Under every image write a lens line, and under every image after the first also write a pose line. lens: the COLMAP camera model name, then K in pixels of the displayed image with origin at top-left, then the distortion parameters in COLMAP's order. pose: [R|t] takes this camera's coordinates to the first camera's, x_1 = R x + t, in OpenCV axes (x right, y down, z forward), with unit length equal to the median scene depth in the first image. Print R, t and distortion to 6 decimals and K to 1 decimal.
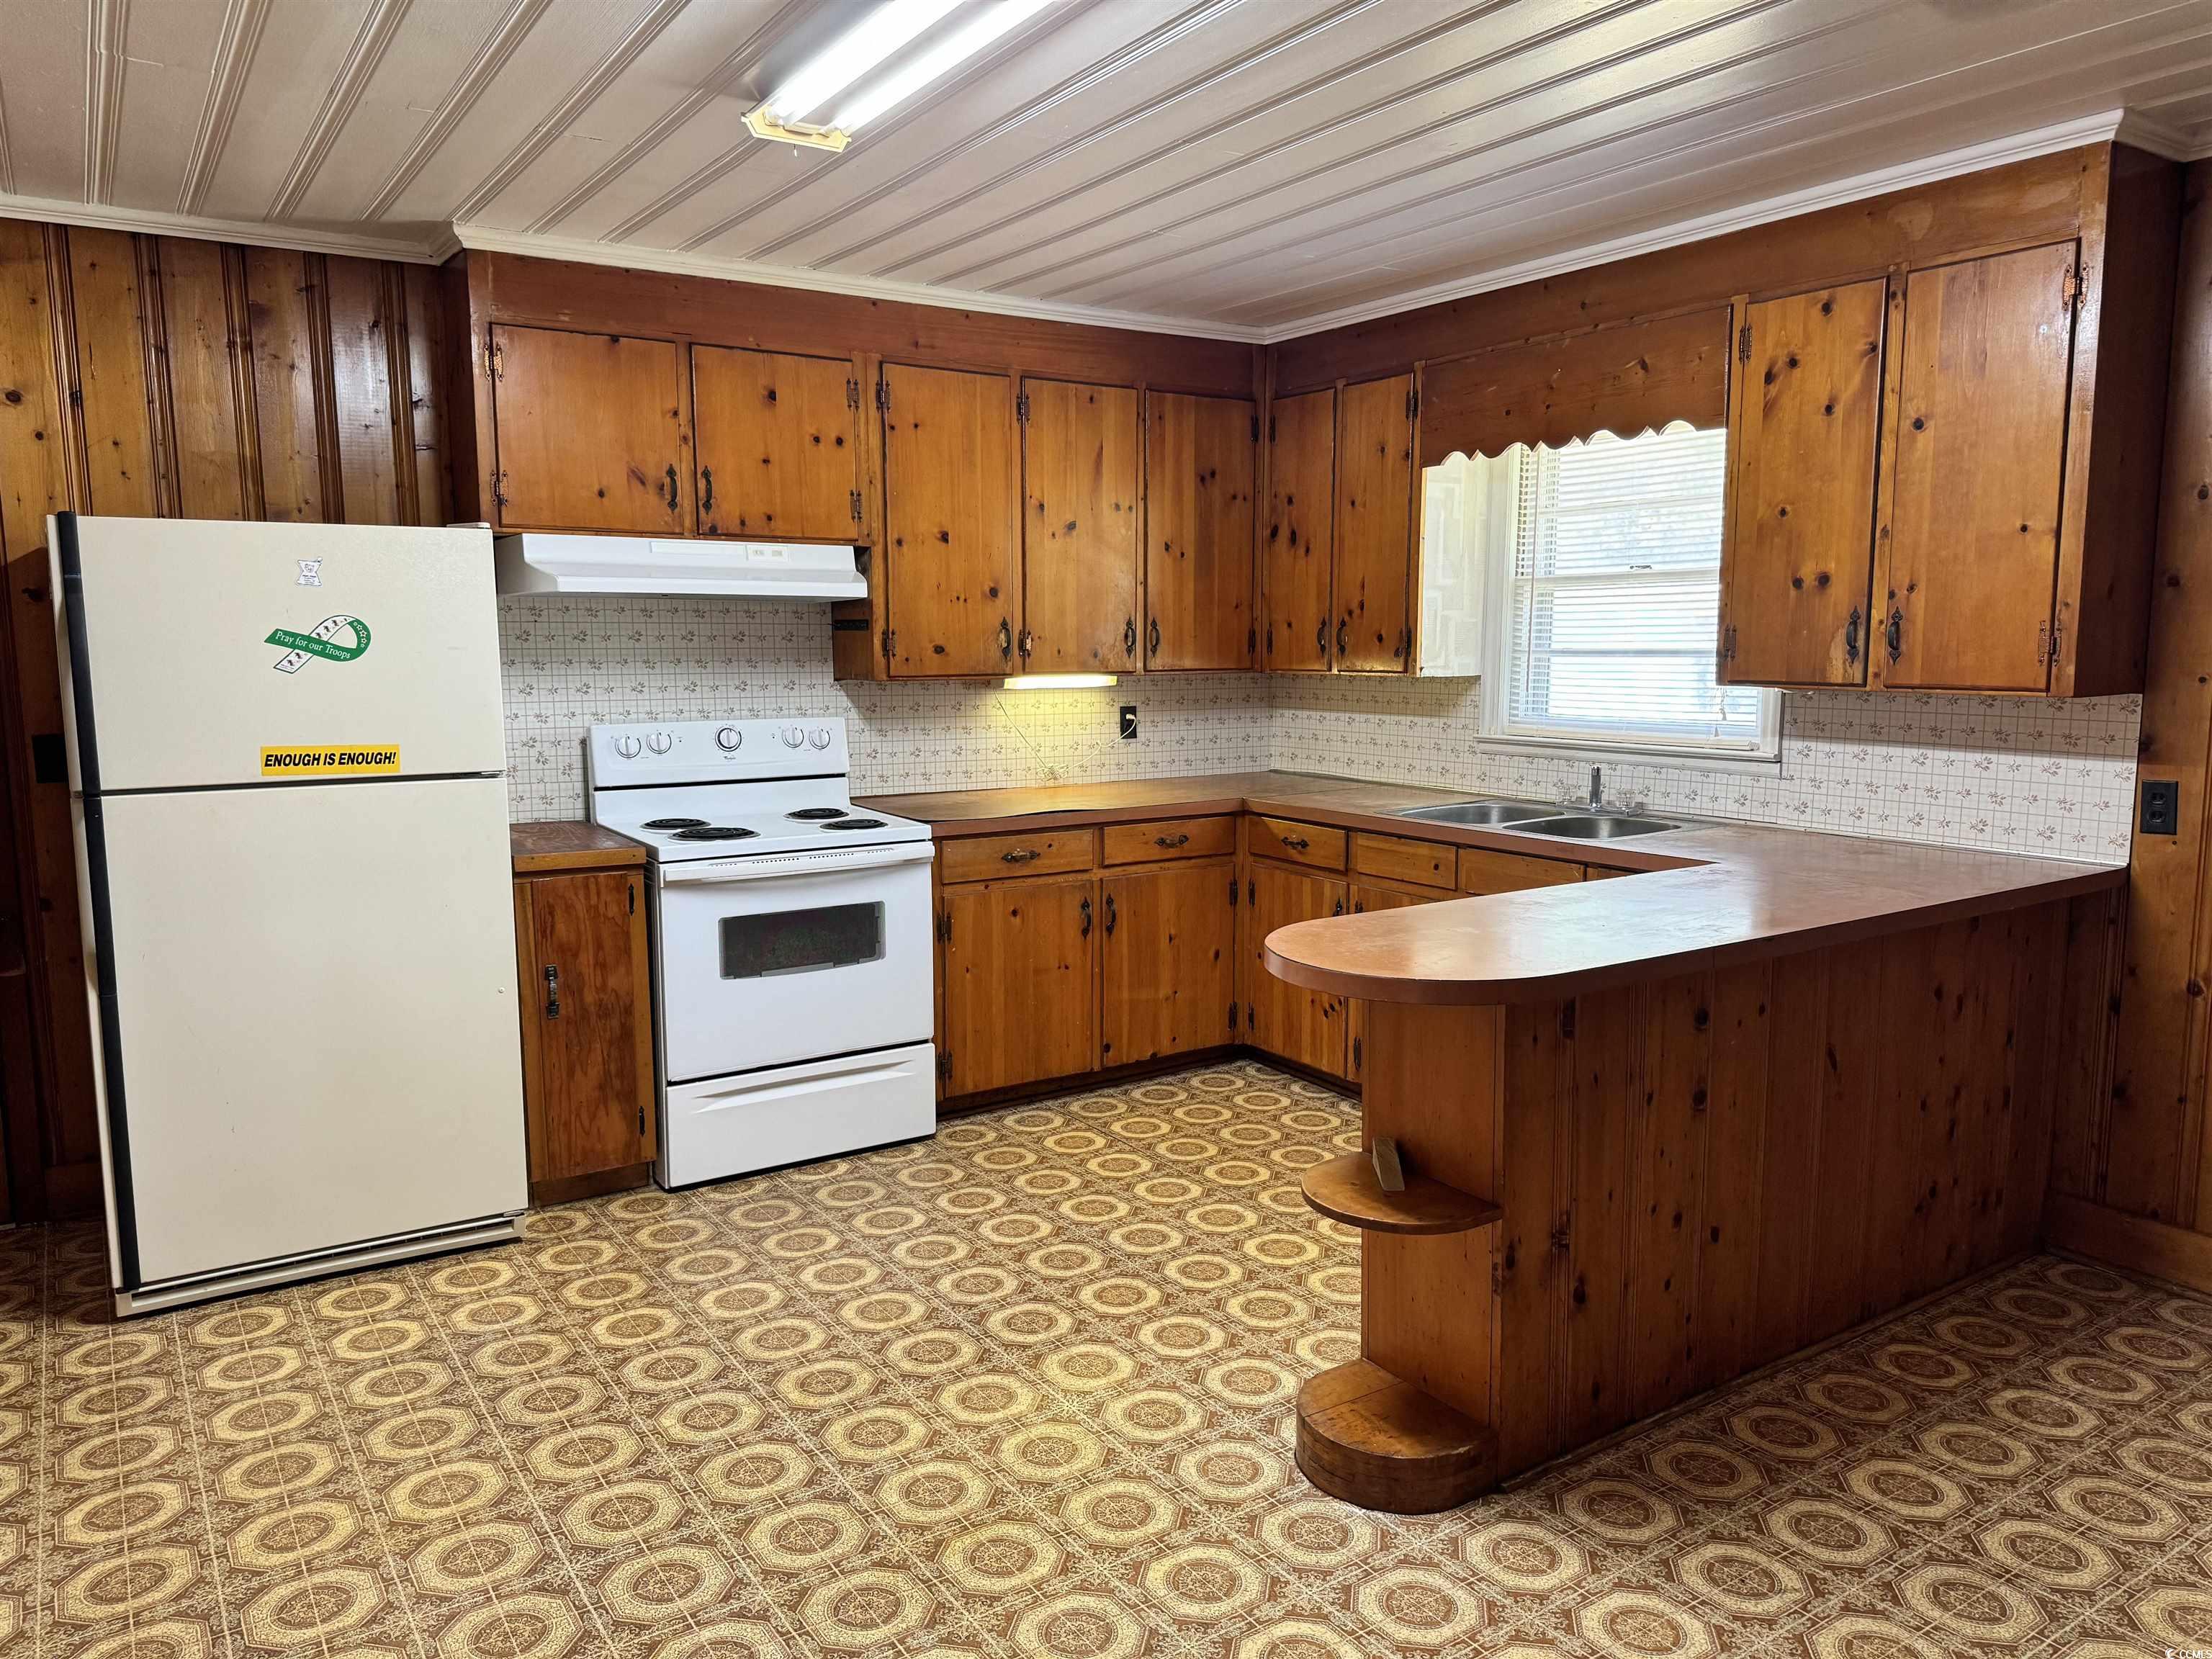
lens RADIAL K [[1553.2, 0, 1114.6], [0, 1553.2, 846.7], [0, 0, 1]] dist [0.070816, -0.084735]
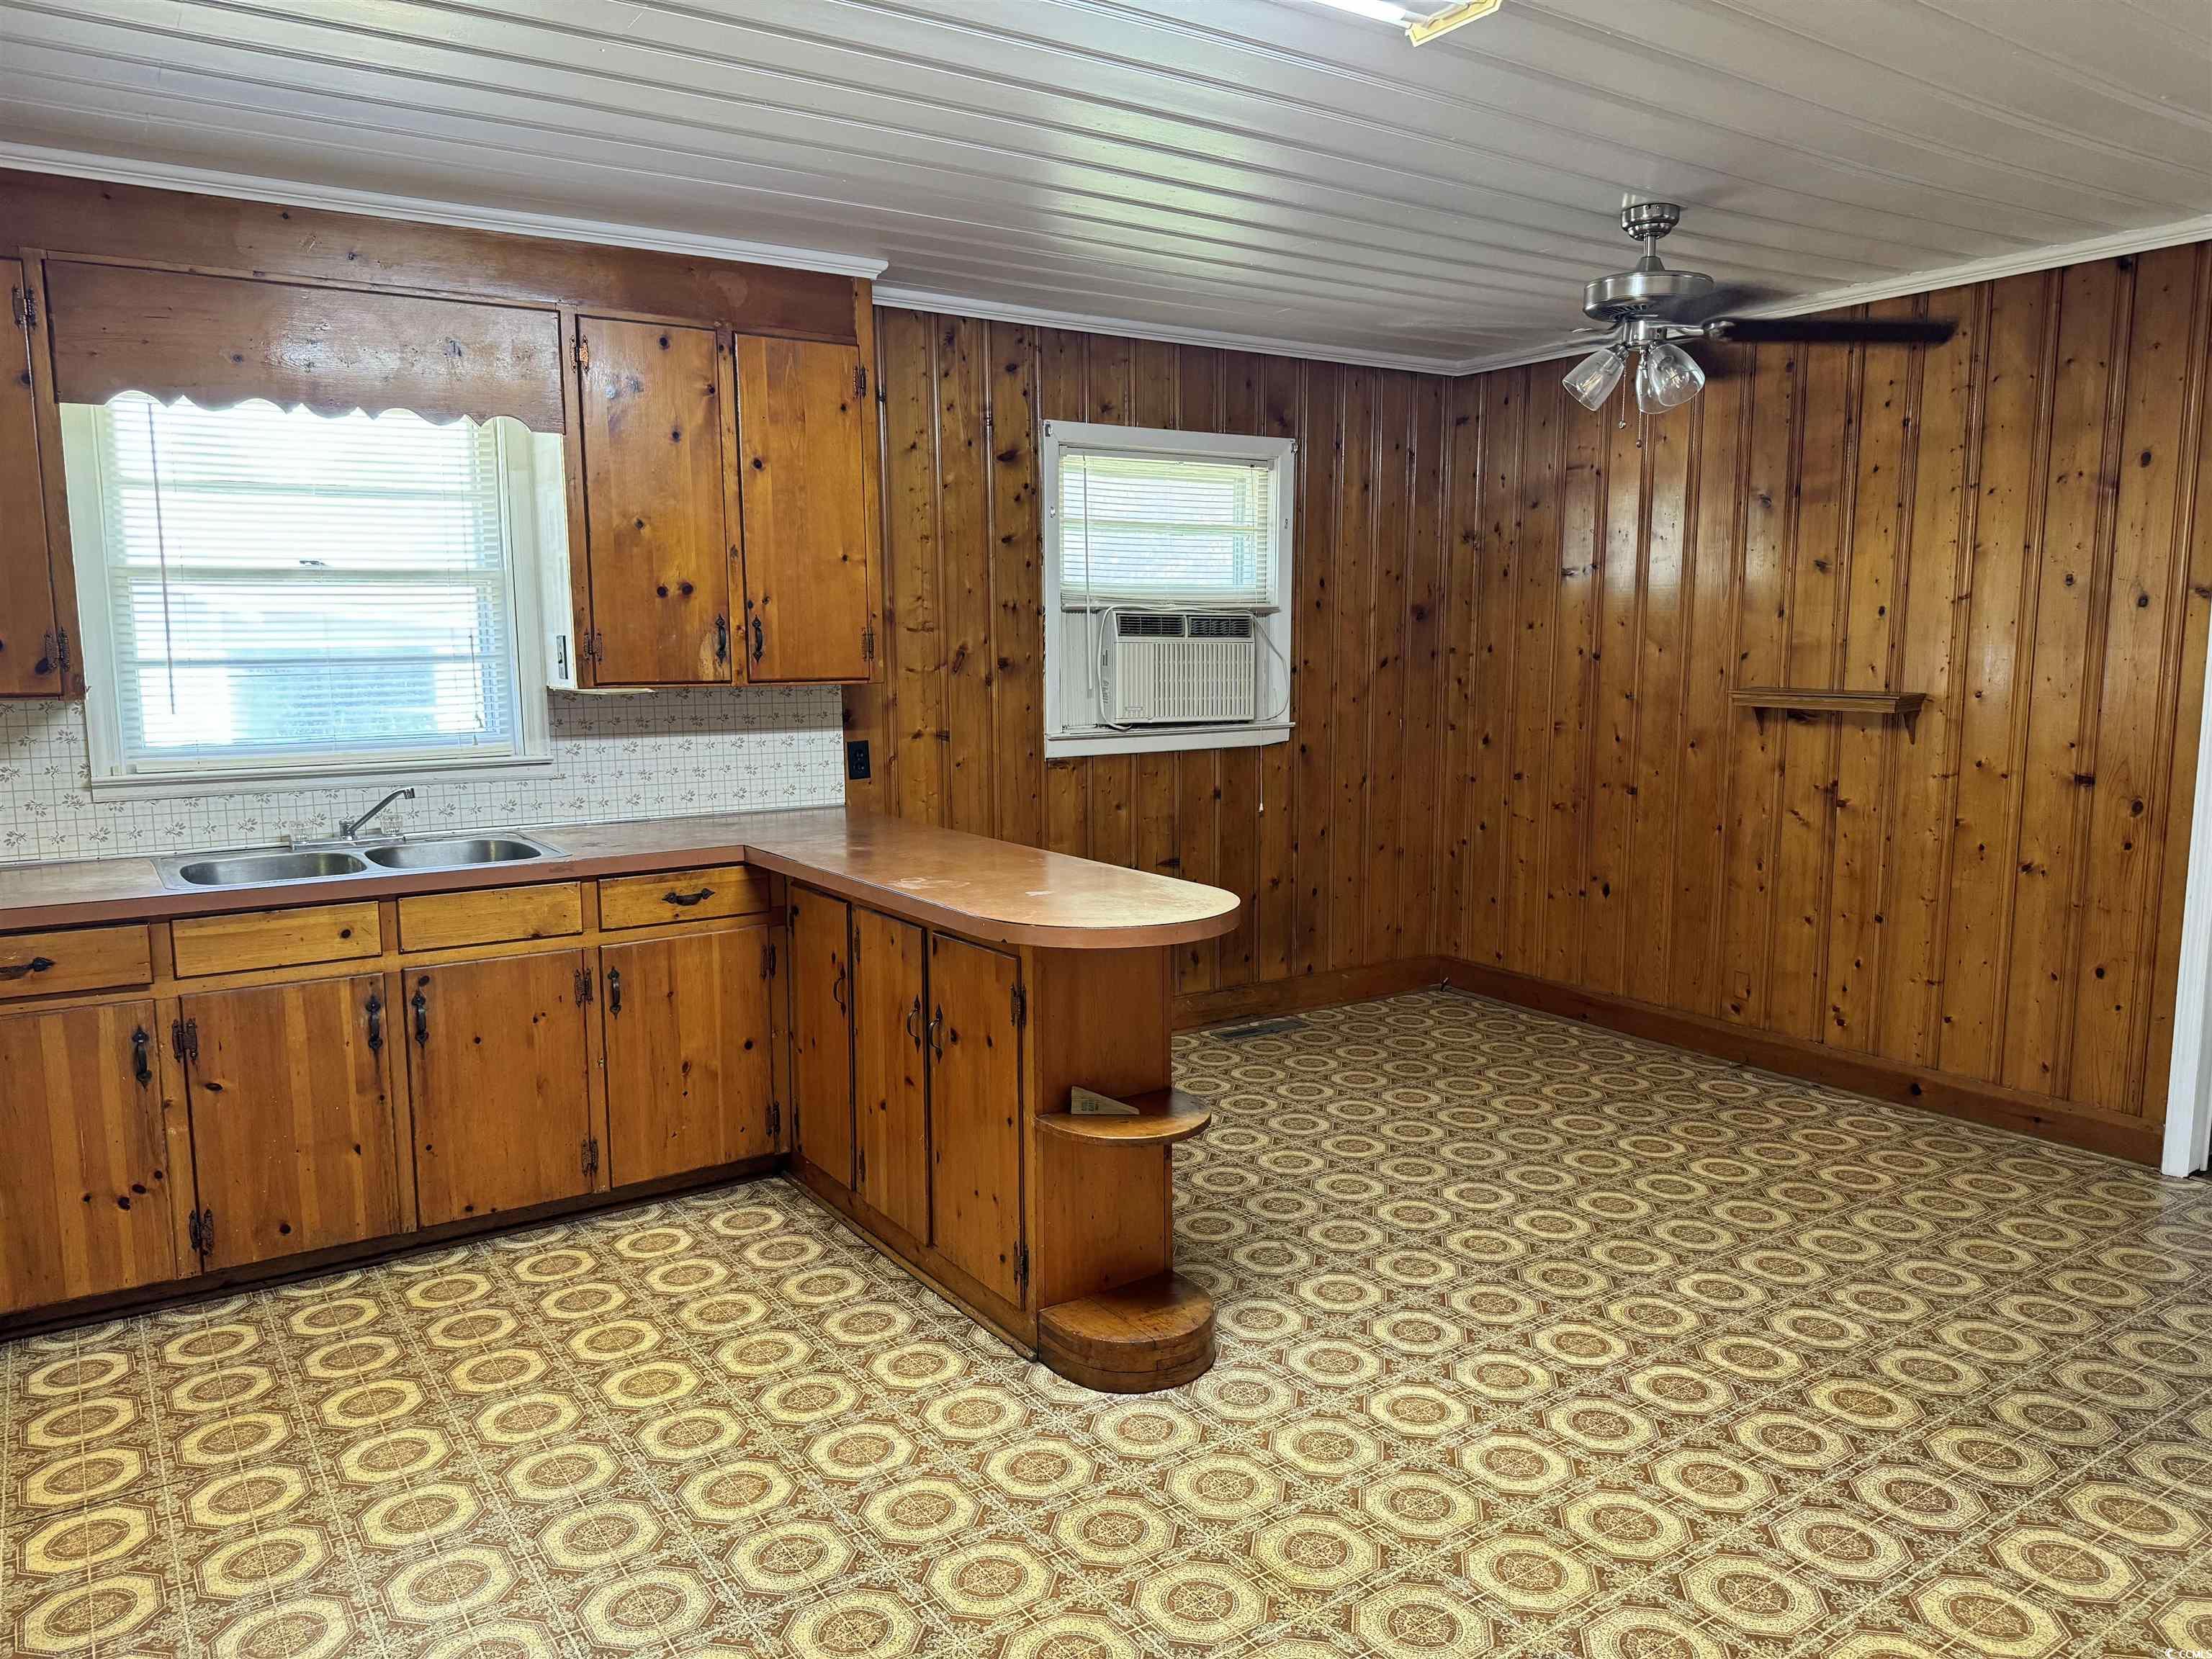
lens RADIAL K [[1553.2, 0, 1121.6], [0, 1553.2, 836.9], [0, 0, 1]] dist [0.070816, -0.084735]
pose [[-0.020260, -0.123175, 0.992178, -0.630588], [0.146600, 0.981290, 0.124817, -0.082945], [-0.988988, 0.147982, -0.001824, 0.666686]]
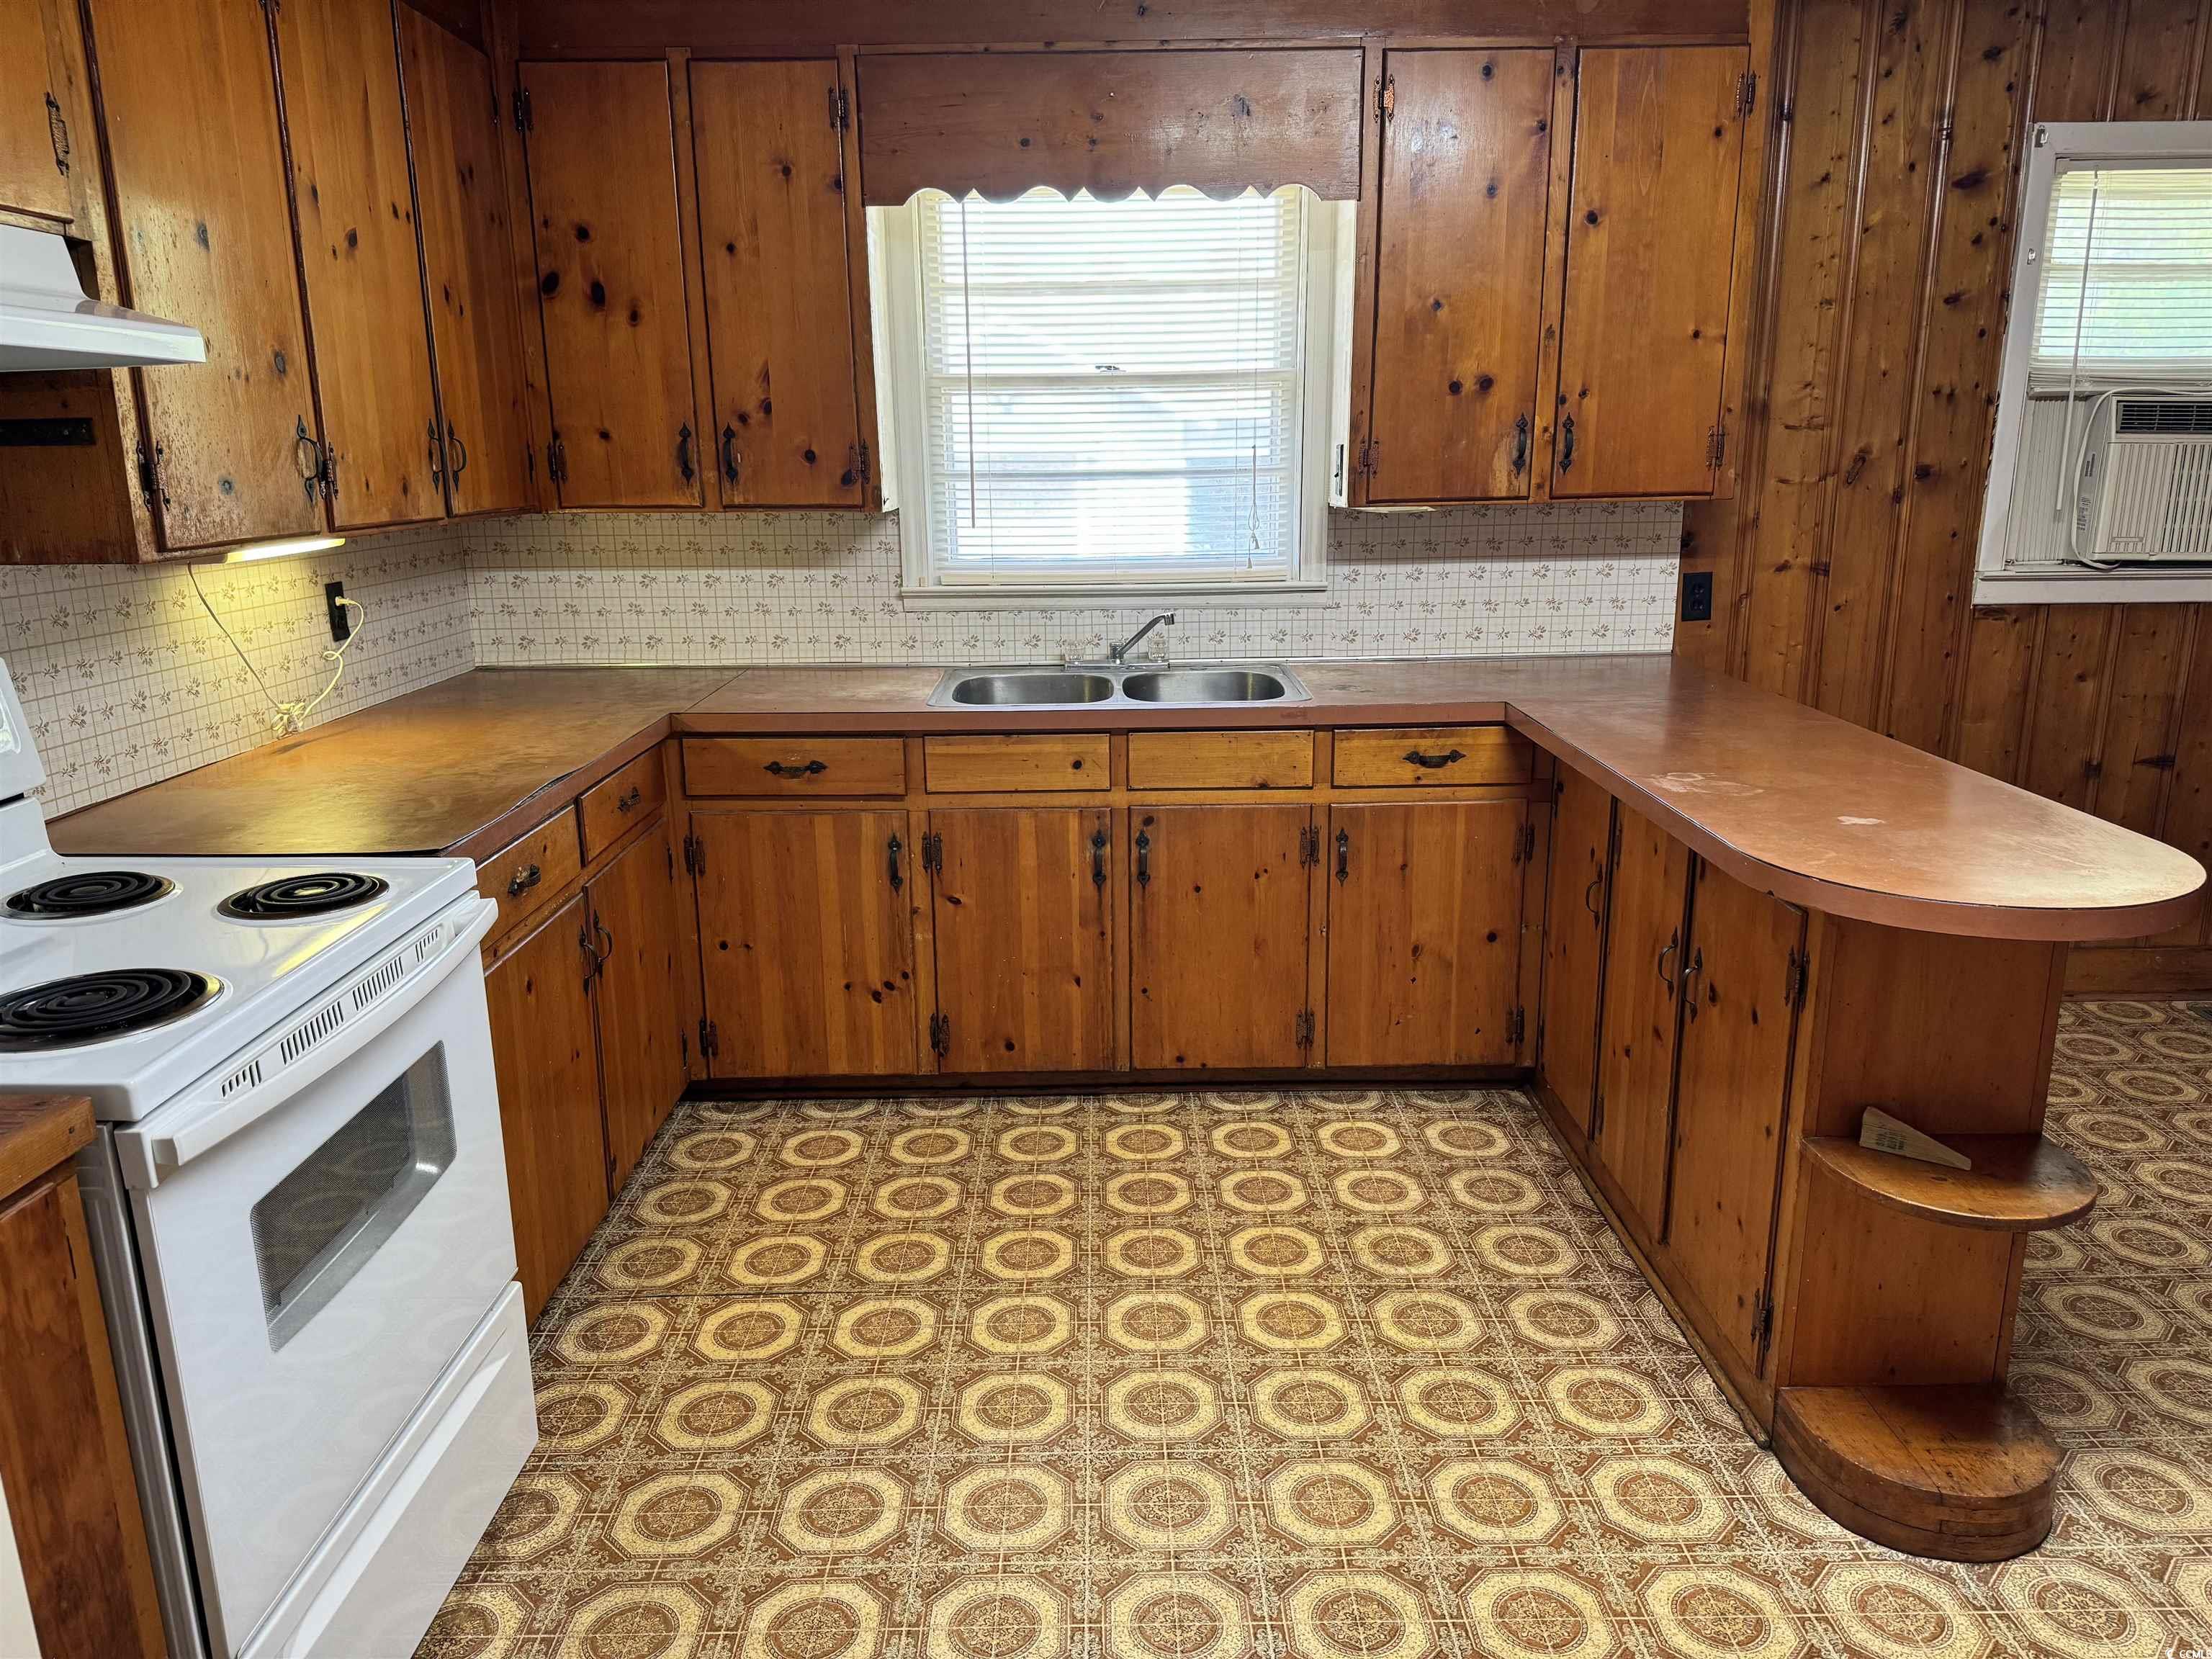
lens RADIAL K [[1553.2, 0, 1105.7], [0, 1553.2, 835.5], [0, 0, 1]] dist [0.070816, -0.084735]
pose [[0.543938, -0.207474, 0.813072, -0.442828], [0.125639, 0.978166, 0.165550, -0.083093], [-0.829666, 0.012105, 0.558128, 0.621436]]
